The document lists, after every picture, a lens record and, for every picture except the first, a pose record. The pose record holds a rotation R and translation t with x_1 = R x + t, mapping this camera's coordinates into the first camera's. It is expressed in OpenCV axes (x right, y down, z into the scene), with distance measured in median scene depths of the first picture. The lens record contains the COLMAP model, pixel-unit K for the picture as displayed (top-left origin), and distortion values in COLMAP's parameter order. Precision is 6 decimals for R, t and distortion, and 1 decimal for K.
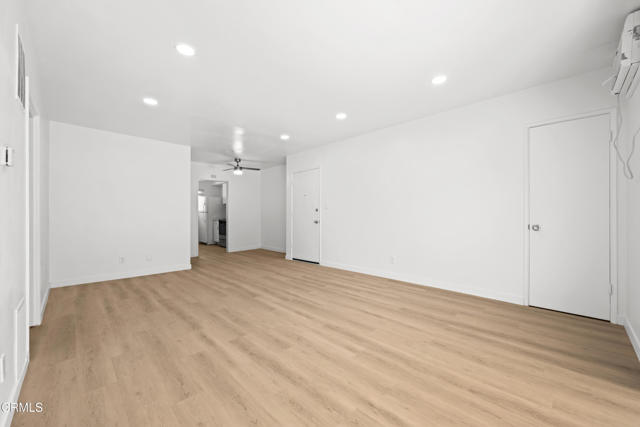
lens RADIAL K [[255.5, 0, 320.6], [0, 255.5, 213.2], [0, 0, 1]] dist [0.001461, 0.000249]
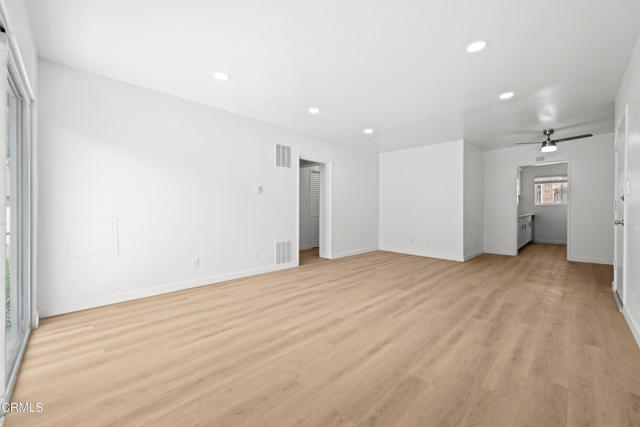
lens RADIAL K [[248.0, 0, 319.6], [0, 248.0, 207.5], [0, 0, 1]] dist [-0.000054, 0.000021]
pose [[0.009312, 0.003153, -0.999952, 0.780428], [0.004364, 0.999985, 0.003194, 0.000333], [0.999947, -0.004394, 0.009298, 0.721148]]
